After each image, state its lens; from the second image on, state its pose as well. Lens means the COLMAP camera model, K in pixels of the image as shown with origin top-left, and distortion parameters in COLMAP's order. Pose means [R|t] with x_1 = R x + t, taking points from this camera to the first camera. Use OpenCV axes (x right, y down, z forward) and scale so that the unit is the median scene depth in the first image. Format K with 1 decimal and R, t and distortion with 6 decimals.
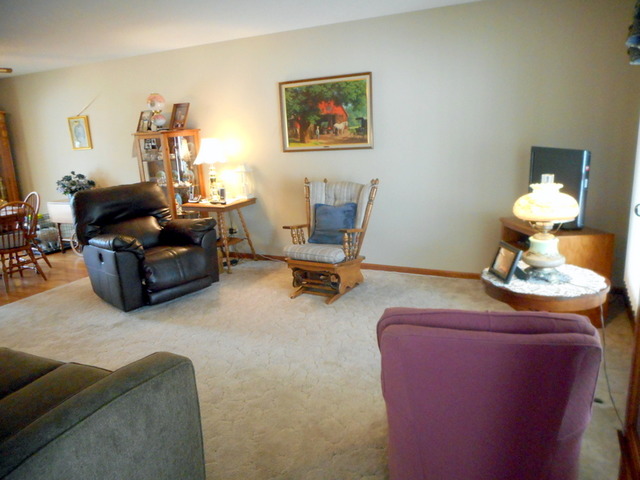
lens RADIAL K [[476.0, 0, 316.1], [0, 476.0, 237.7], [0, 0, 1]] dist [-0.023421, 0.001929]
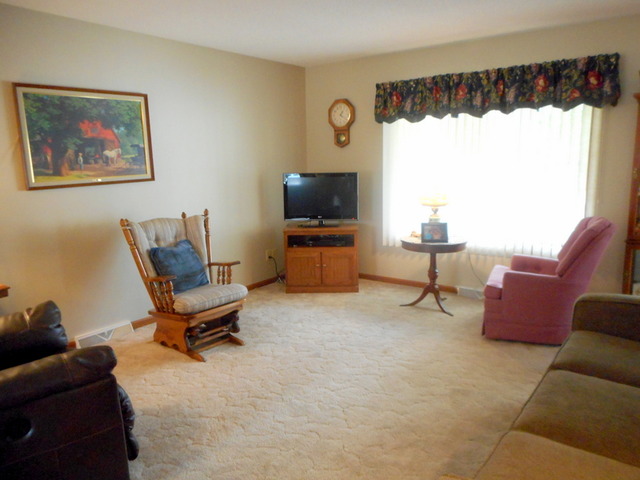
lens RADIAL K [[476.0, 0, 320.5], [0, 476.0, 243.8], [0, 0, 1]] dist [-0.023421, 0.001929]
pose [[0.169317, -0.134068, 0.976400, -0.667747], [0.228977, 0.968947, 0.093337, -0.081640], [-0.958593, 0.207770, 0.194758, 0.532156]]
